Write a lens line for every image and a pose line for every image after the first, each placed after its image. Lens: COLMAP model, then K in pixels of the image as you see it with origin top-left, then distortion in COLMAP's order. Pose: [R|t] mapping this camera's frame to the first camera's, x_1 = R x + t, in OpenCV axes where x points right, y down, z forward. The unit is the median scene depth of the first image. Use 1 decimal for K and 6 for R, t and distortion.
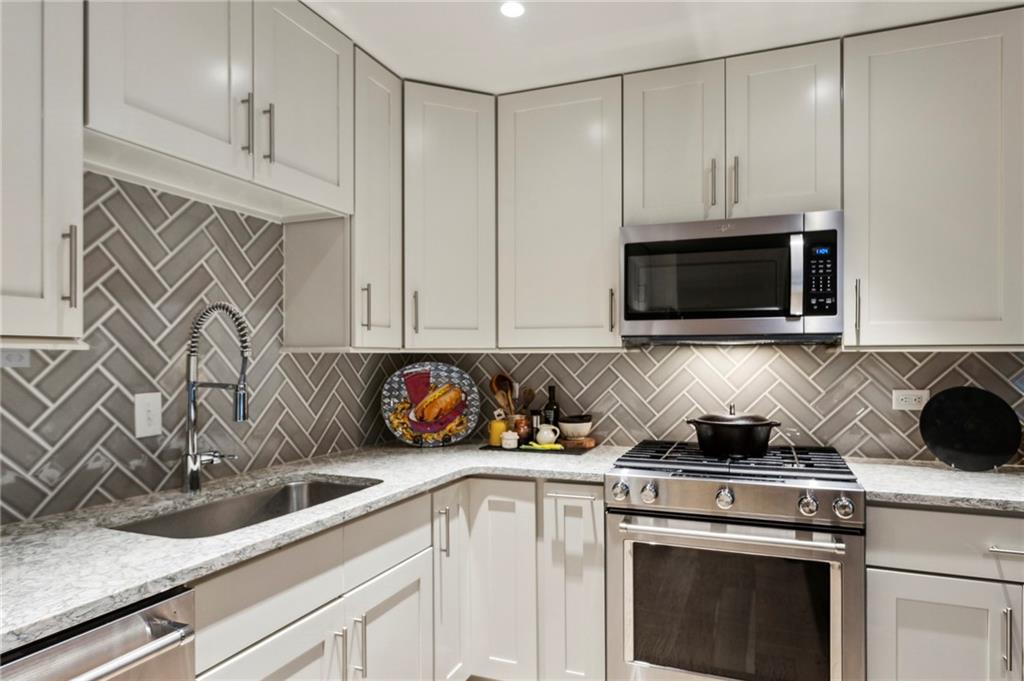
lens RADIAL K [[606.0, 0, 514.9], [0, 606.0, 359.6], [0, 0, 1]] dist [-0.005539, 0.001668]
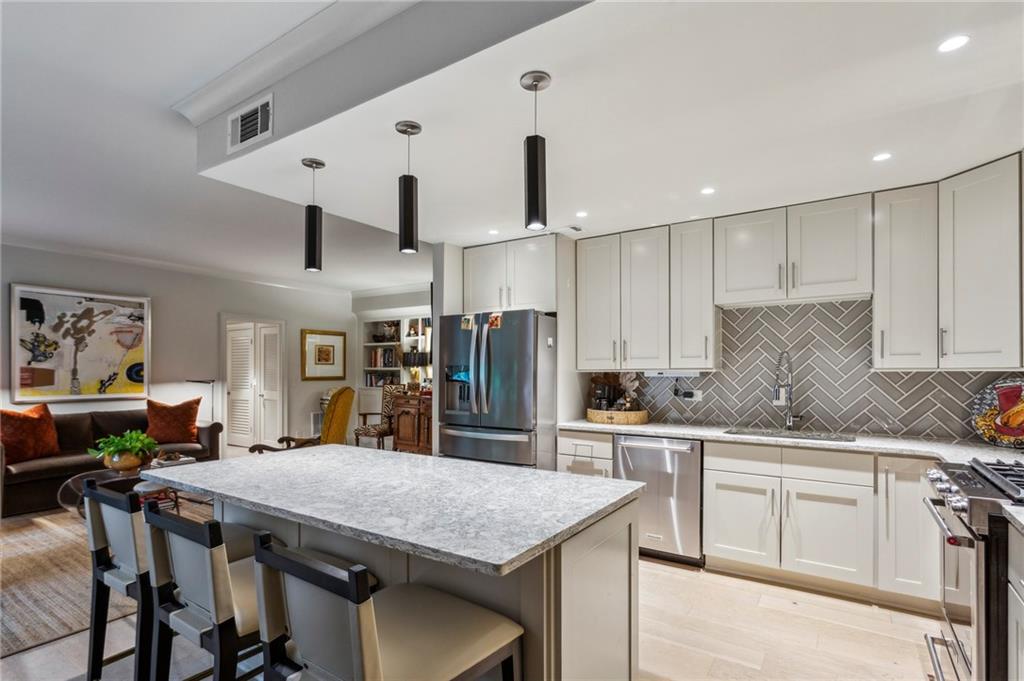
lens RADIAL K [[494.2, 0, 509.4], [0, 494.2, 373.0], [0, 0, 1]] dist [0.006127, -0.001222]
pose [[-0.203952, 0.005308, -0.978967, 1.265250], [-0.001353, 0.999983, 0.005704, -0.013043], [0.978980, 0.002488, -0.203941, 0.259669]]
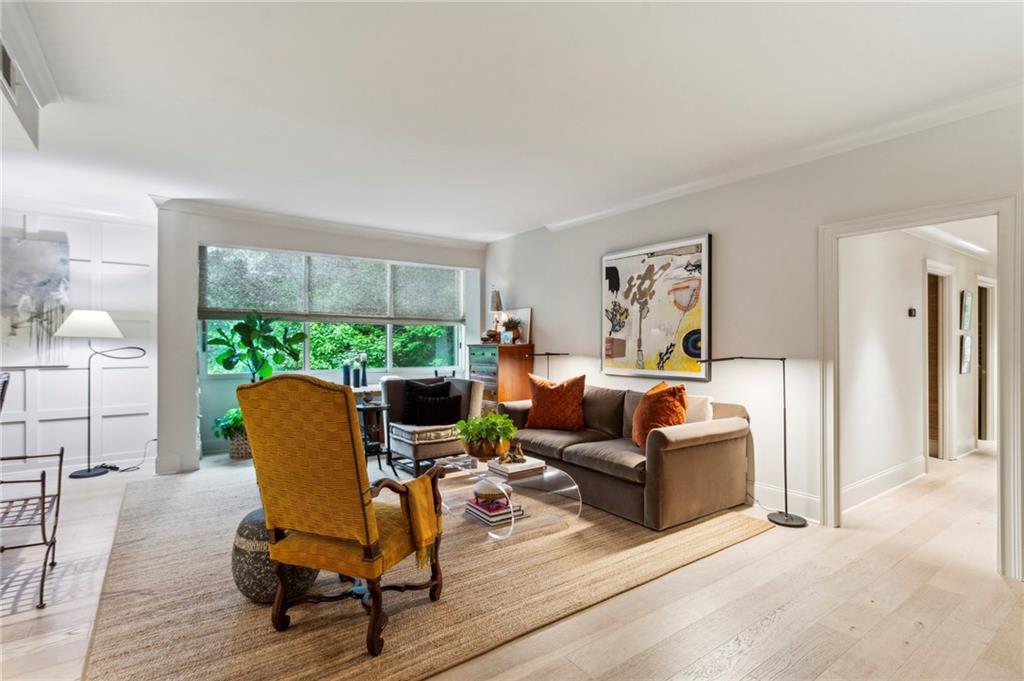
lens RADIAL K [[494.2, 0, 505.4], [0, 494.2, 342.5], [0, 0, 1]] dist [0.006127, -0.001222]
pose [[-0.843999, 0.002733, 0.536338, -1.489199], [0.002472, 0.999996, -0.001206, 0.000327], [-0.536339, 0.000308, -0.844002, -0.288568]]
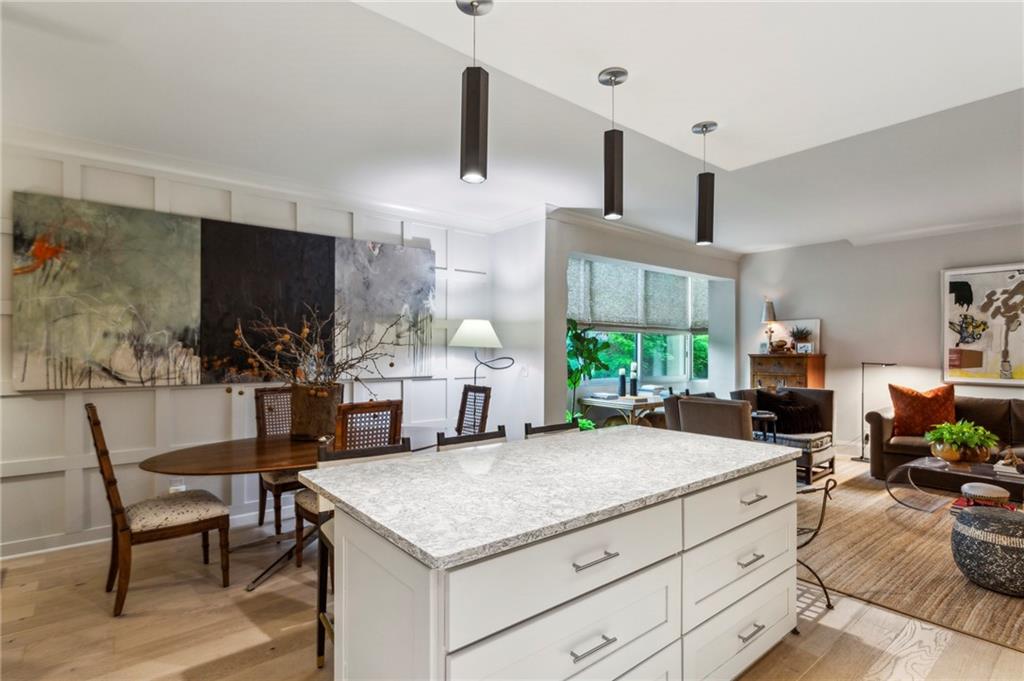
lens RADIAL K [[494.2, 0, 522.6], [0, 494.2, 351.6], [0, 0, 1]] dist [0.006127, -0.001222]
pose [[-0.879571, -0.001787, 0.475765, 0.091665], [-0.000353, 0.999995, 0.003103, -0.017416], [-0.475768, 0.002561, -0.879567, 0.686389]]
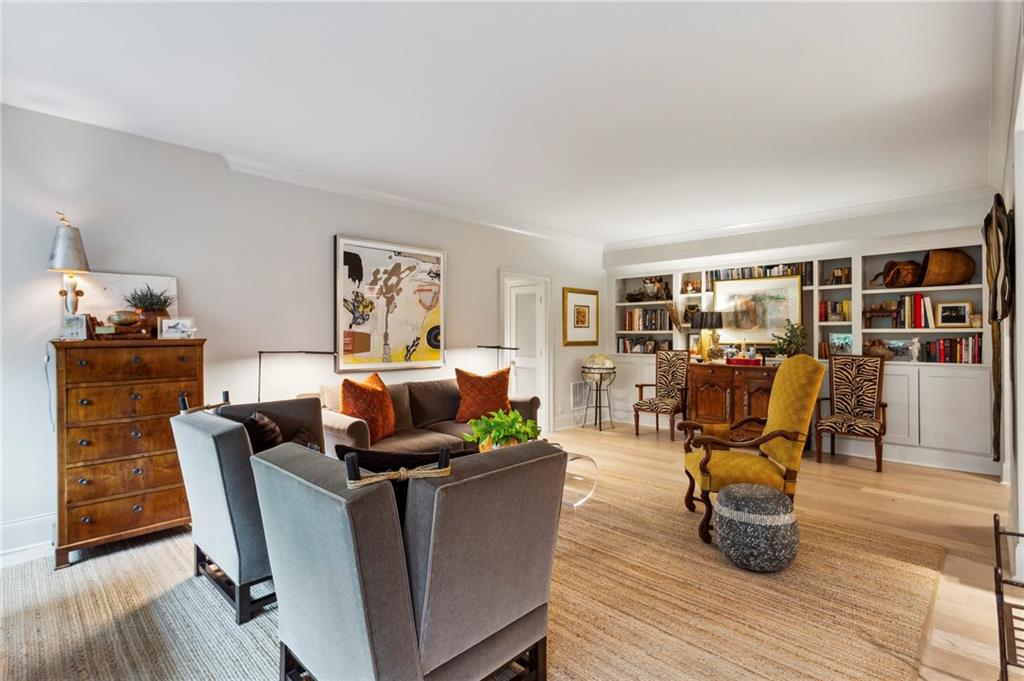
lens RADIAL K [[494.2, 0, 512.8], [0, 494.2, 331.4], [0, 0, 1]] dist [0.006127, -0.001222]
pose [[-0.375373, -0.006953, -0.926848, 1.067117], [0.002632, 0.999960, -0.008567, -0.002607], [0.926870, -0.005655, -0.375339, -1.105996]]
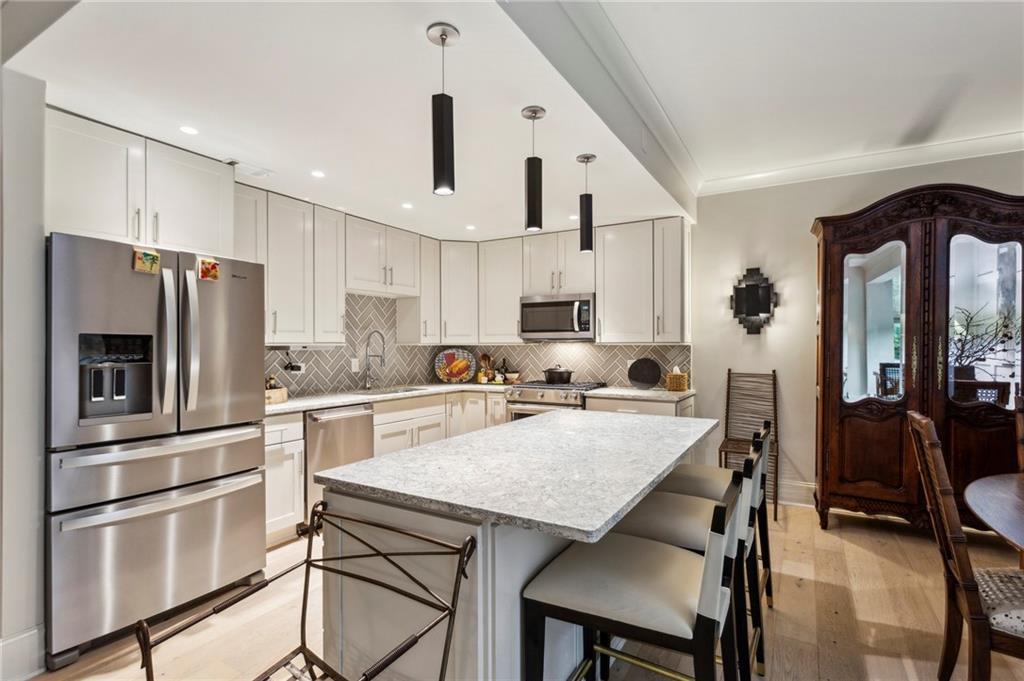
lens RADIAL K [[494.2, 0, 517.7], [0, 494.2, 342.0], [0, 0, 1]] dist [0.006127, -0.001222]
pose [[0.989485, -0.002795, -0.144607, 0.489491], [0.001346, 0.999948, -0.010118, -0.003281], [0.144627, 0.009817, 0.989437, -1.148323]]
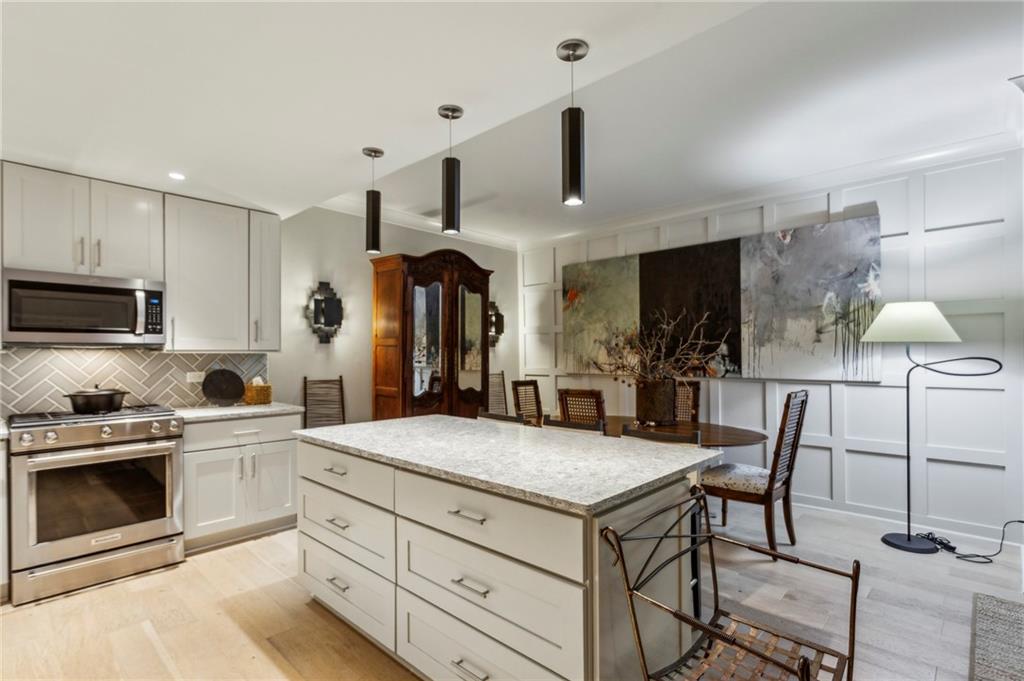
lens RADIAL K [[494.2, 0, 514.4], [0, 494.2, 352.6], [0, 0, 1]] dist [0.006127, -0.001222]
pose [[0.355988, 0.001318, 0.934490, -0.524034], [0.006317, 0.999973, -0.003817, -0.001065], [-0.934469, 0.007262, 0.355970, -0.594103]]
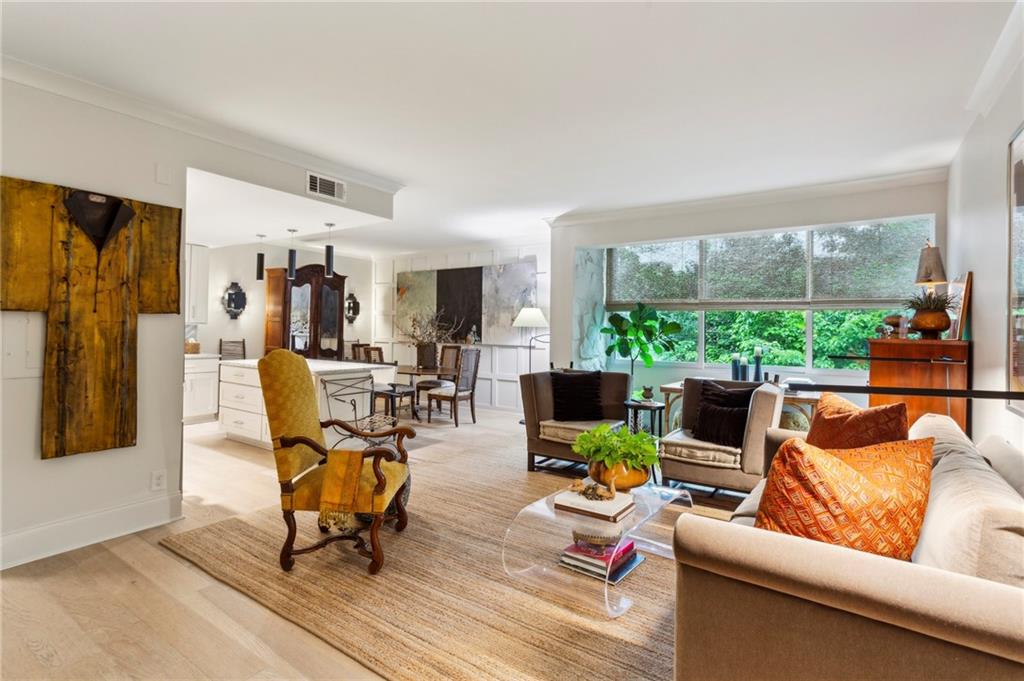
lens RADIAL K [[494.2, 0, 511.9], [0, 494.2, 323.2], [0, 0, 1]] dist [0.006127, -0.001222]
pose [[0.210760, 0.017191, 0.977387, -1.857006], [-0.015389, 0.999780, -0.014266, -0.004489], [-0.977417, -0.012034, 0.210978, -1.755224]]
